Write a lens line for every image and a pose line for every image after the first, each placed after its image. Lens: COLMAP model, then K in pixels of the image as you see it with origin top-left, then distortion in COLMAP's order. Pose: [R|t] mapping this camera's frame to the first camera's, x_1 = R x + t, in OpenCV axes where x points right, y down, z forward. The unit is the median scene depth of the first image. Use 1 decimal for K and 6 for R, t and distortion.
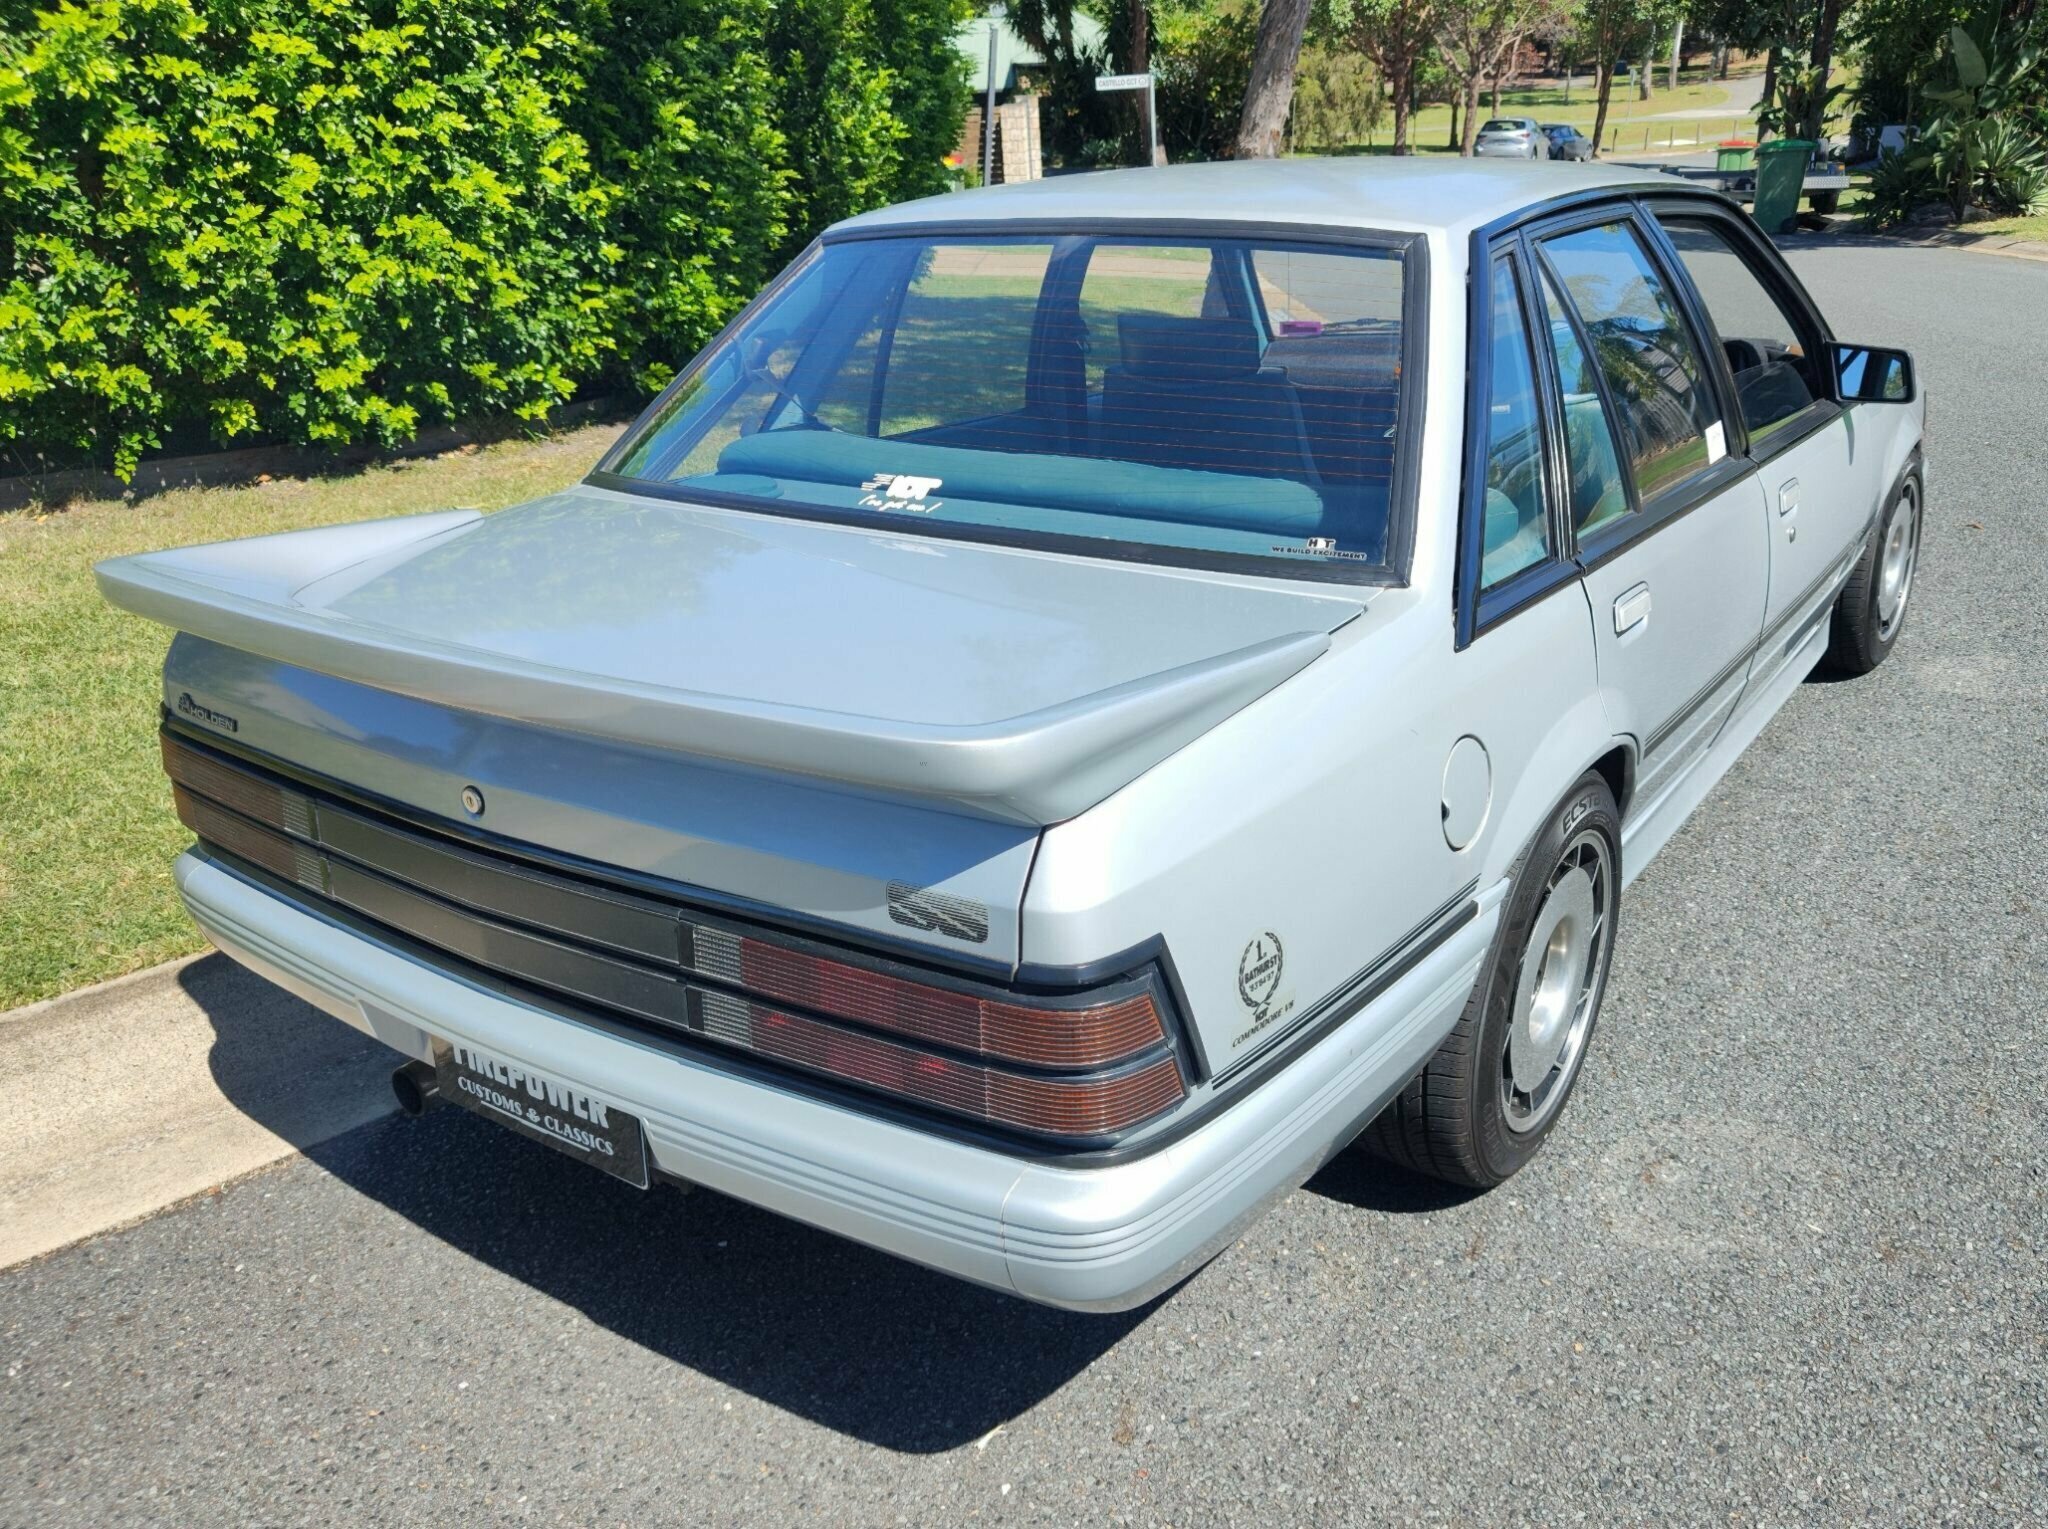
lens RADIAL K [[1581.8, 0, 1104.4], [0, 1581.8, 792.5], [0, 0, 1]] dist [0.004372, 0.026521]
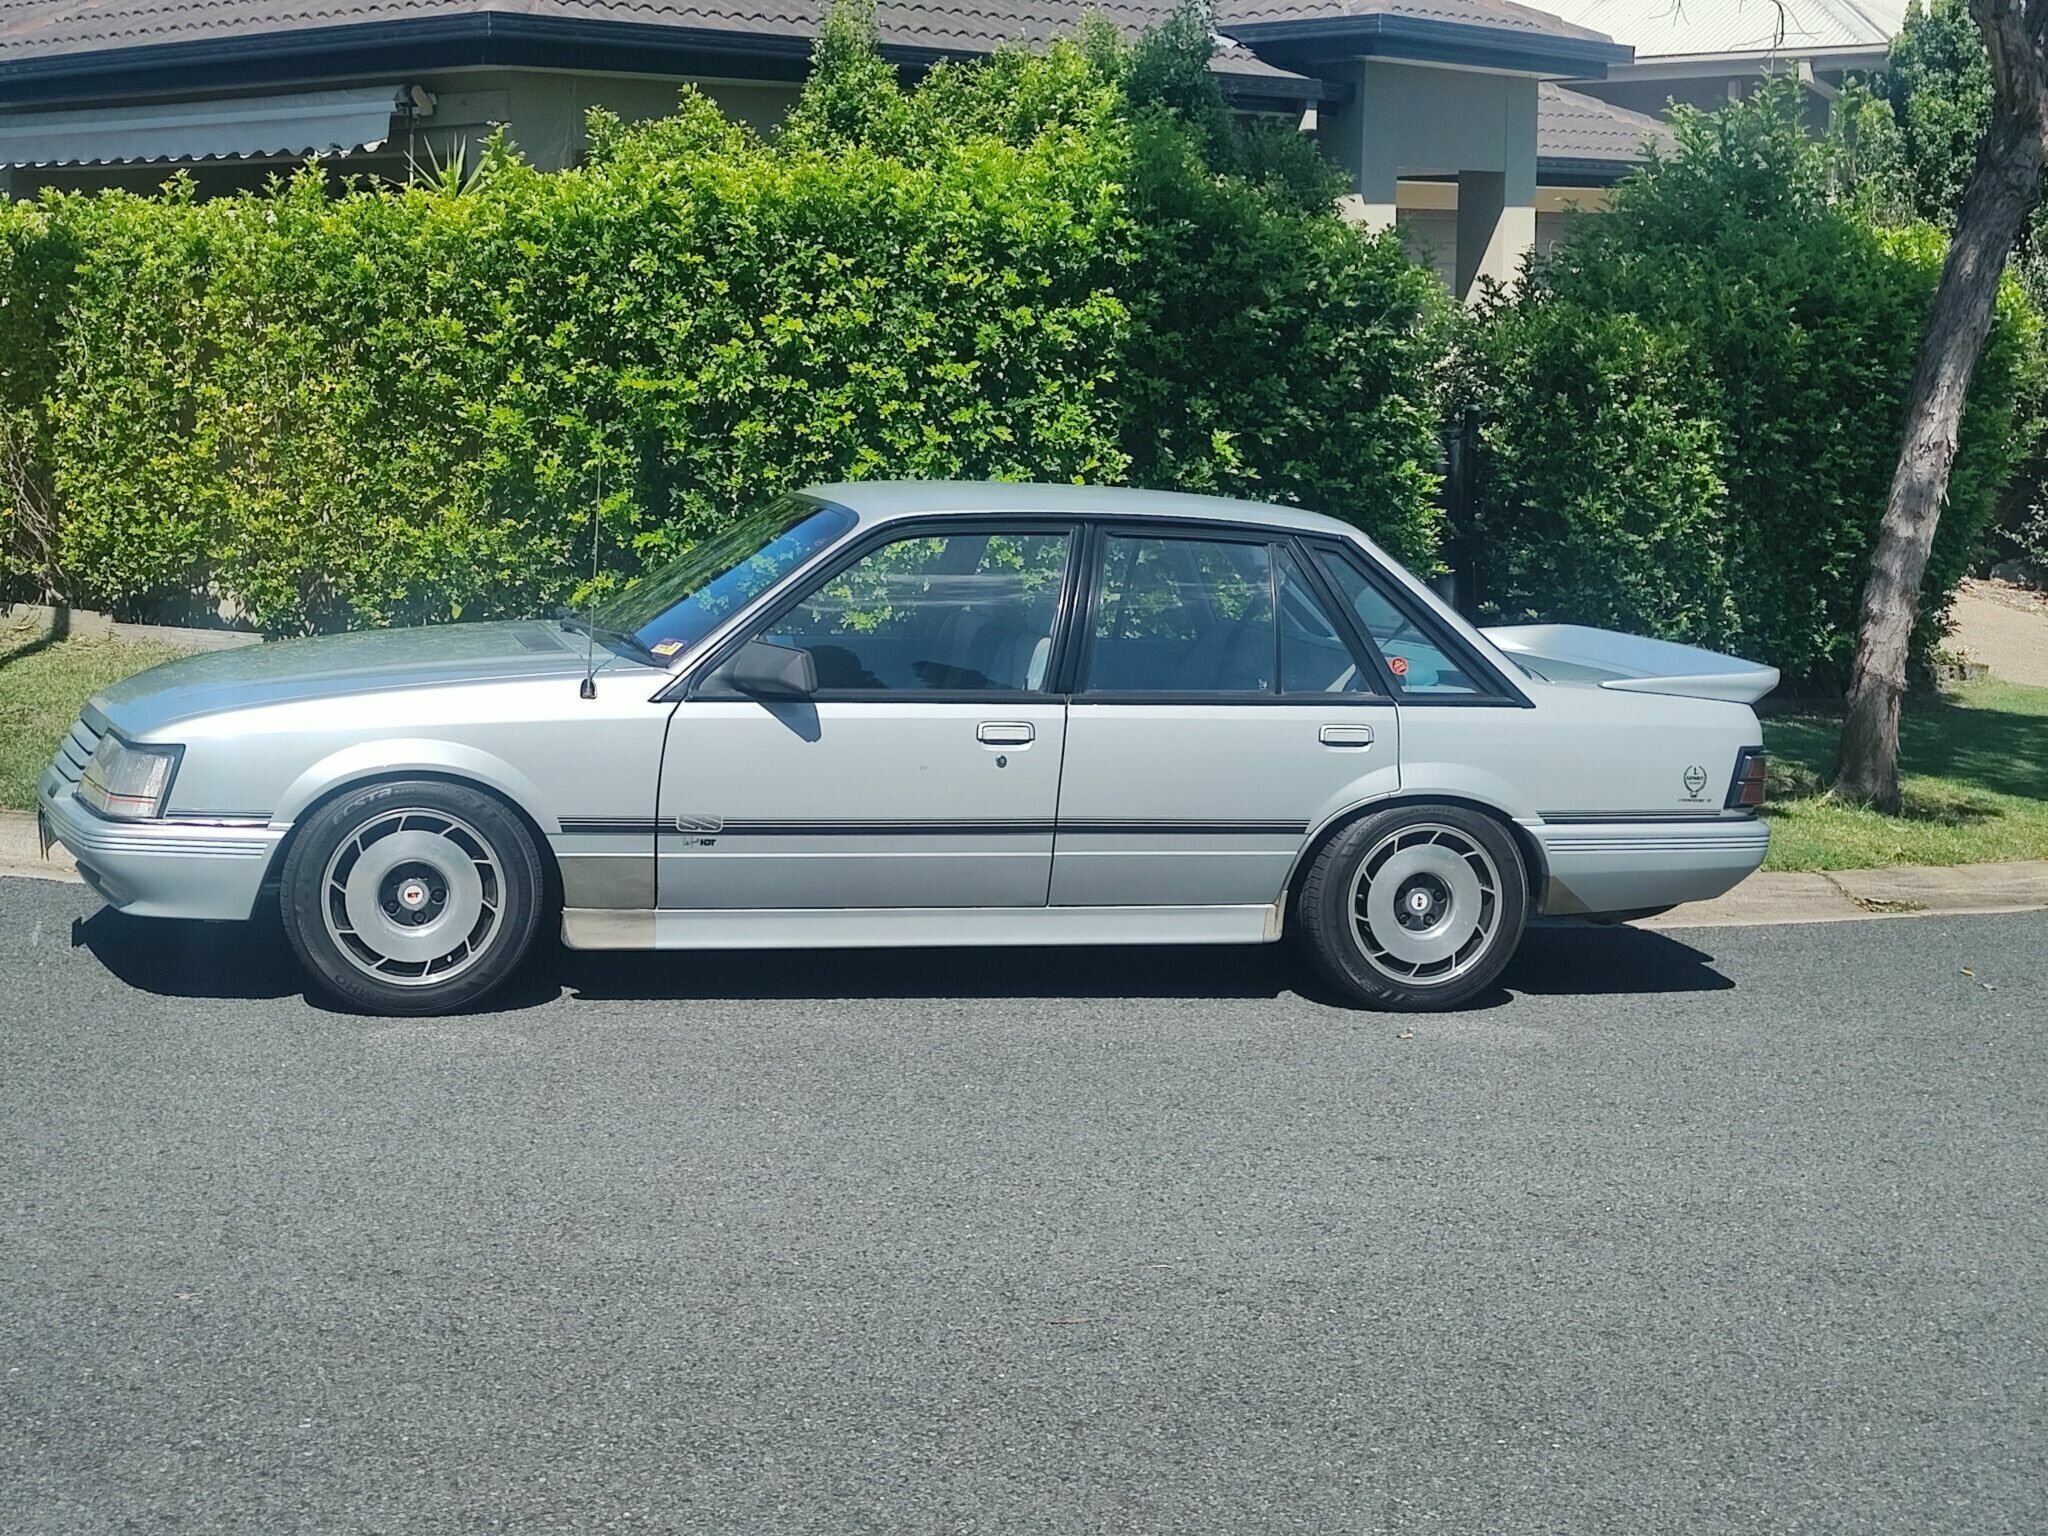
lens RADIAL K [[3036.8, 0, 1035.8], [0, 3036.8, 754.7], [0, 0, 1]] dist [0.030379, 0.000000]
pose [[0.719176, 0.137962, -0.680993, 1.308266], [-0.337605, 0.926004, -0.168936, 0.194203], [0.607296, 0.351402, 0.712537, -0.574501]]
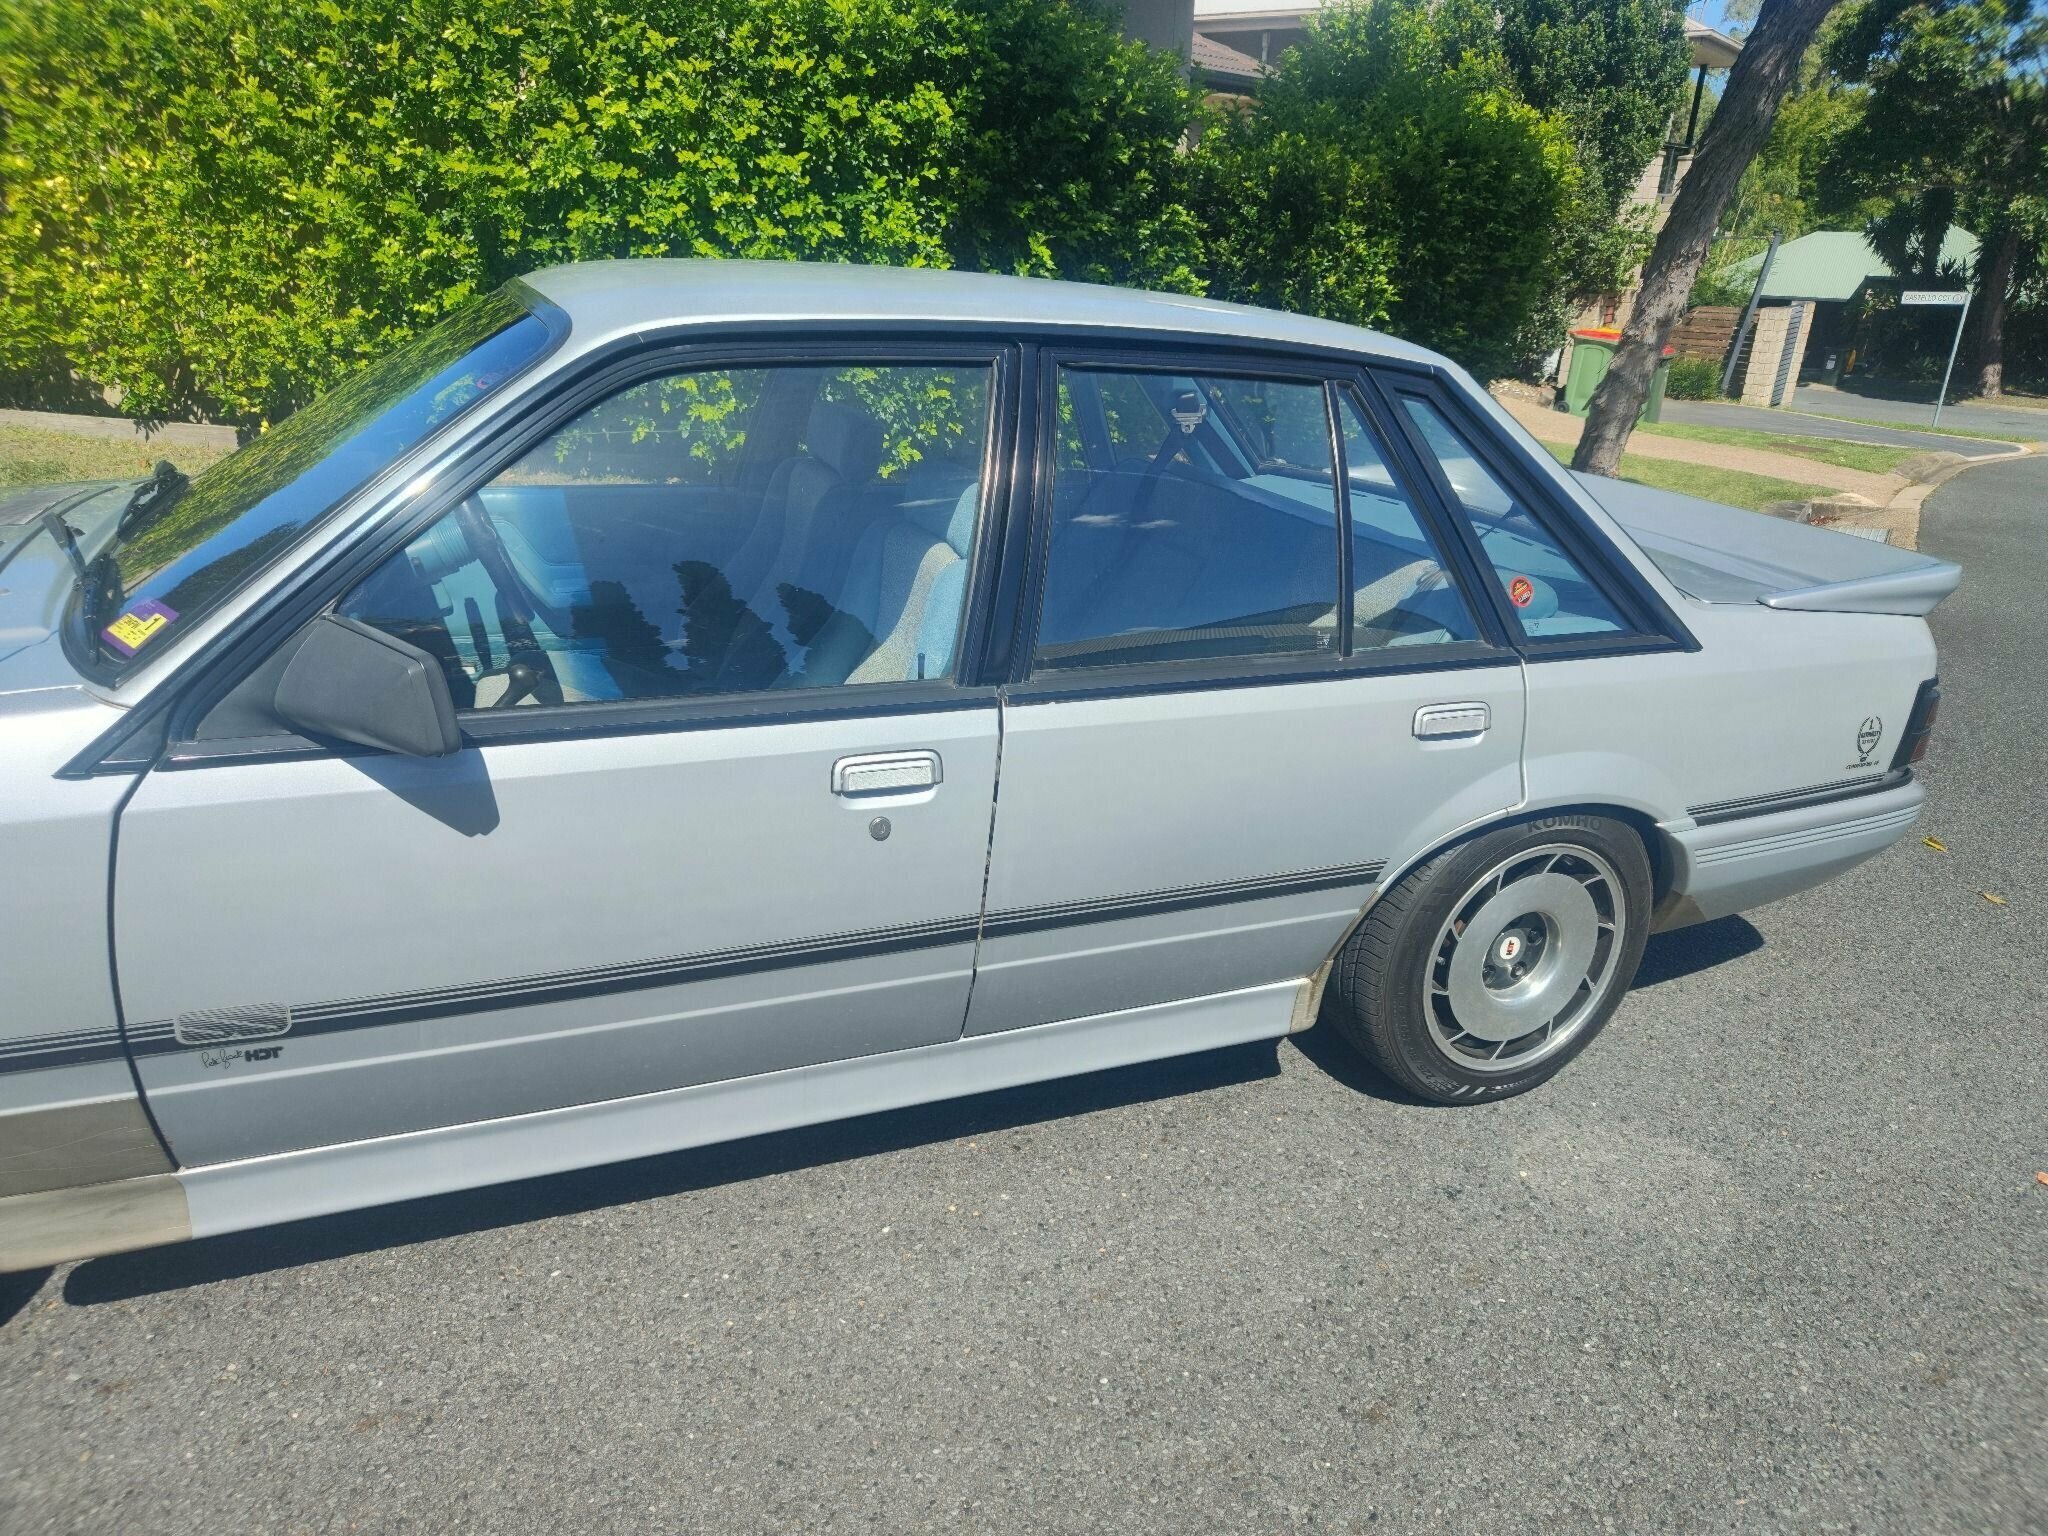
lens RADIAL K [[1373.0, 0, 1031.7], [0, 1373.0, 766.4], [0, 0, 1]] dist [-0.000054, 0.016923]
pose [[0.802616, 0.277766, -0.527876, 0.445909], [-0.315375, 0.948762, 0.019719, -0.099605], [0.506306, 0.150652, 0.849093, 0.242994]]
